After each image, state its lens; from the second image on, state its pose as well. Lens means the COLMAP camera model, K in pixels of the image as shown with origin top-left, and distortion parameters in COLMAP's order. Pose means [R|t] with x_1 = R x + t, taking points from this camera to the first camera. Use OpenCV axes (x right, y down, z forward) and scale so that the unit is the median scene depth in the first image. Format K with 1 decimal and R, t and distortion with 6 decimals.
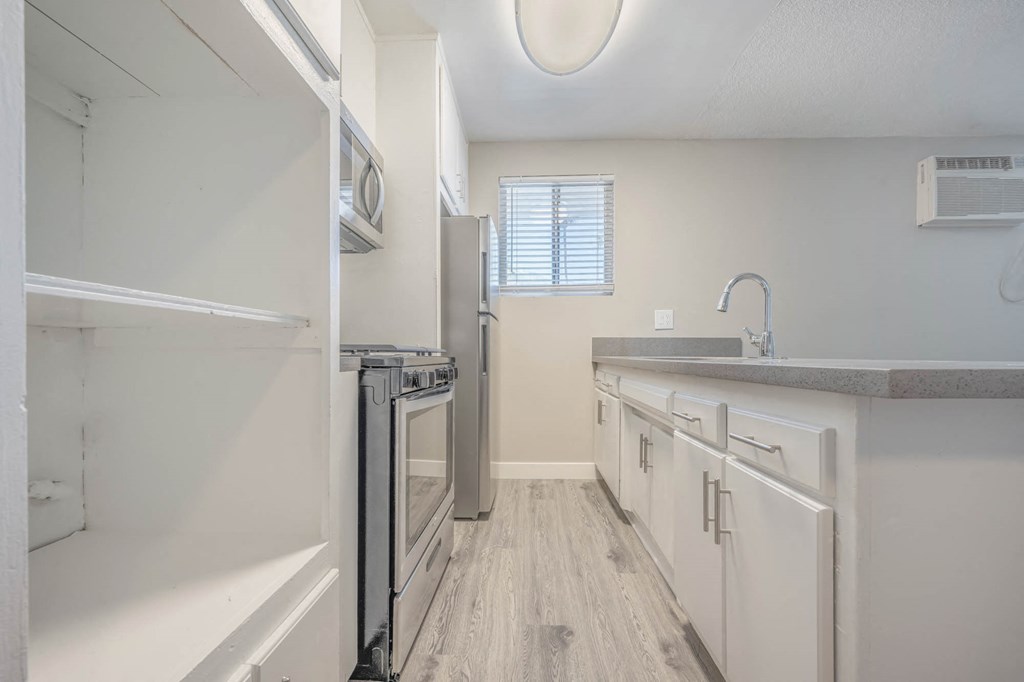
lens RADIAL K [[414.6, 0, 517.2], [0, 414.6, 358.8], [0, 0, 1]] dist [-0.001540, 0.000489]
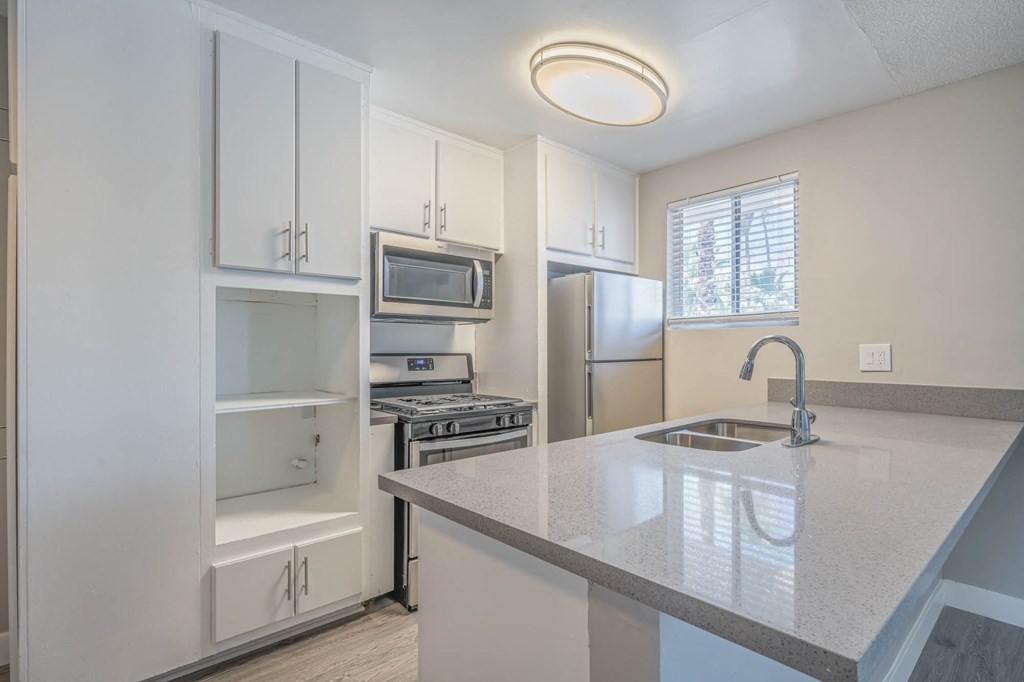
lens RADIAL K [[489.9, 0, 518.9], [0, 489.9, 341.4], [0, 0, 1]] dist [-0.002973, 0.000813]
pose [[0.691355, -0.010324, -0.722441, 0.740937], [-0.006987, 0.999756, -0.020974, -0.138202], [0.722481, 0.019548, 0.691114, -0.023684]]
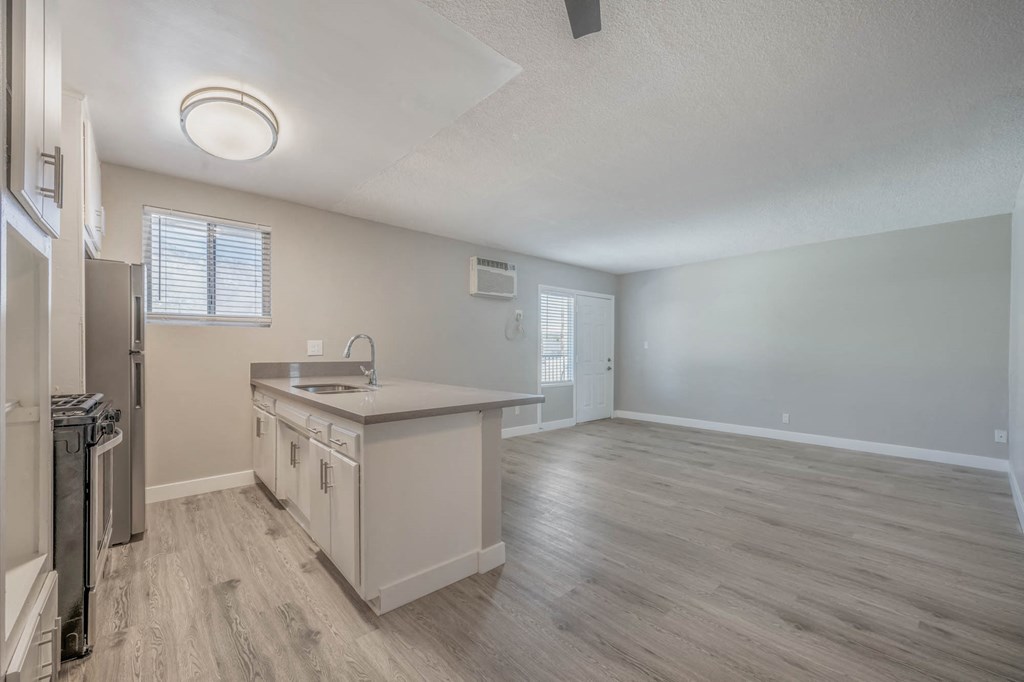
lens RADIAL K [[415.3, 0, 513.5], [0, 415.3, 348.7], [0, 0, 1]] dist [-0.000595, -0.000077]
pose [[0.730911, -0.000468, 0.682472, -0.105541], [0.006807, 0.999955, -0.006604, -0.109192], [-0.682439, 0.009473, 0.730882, -0.502151]]
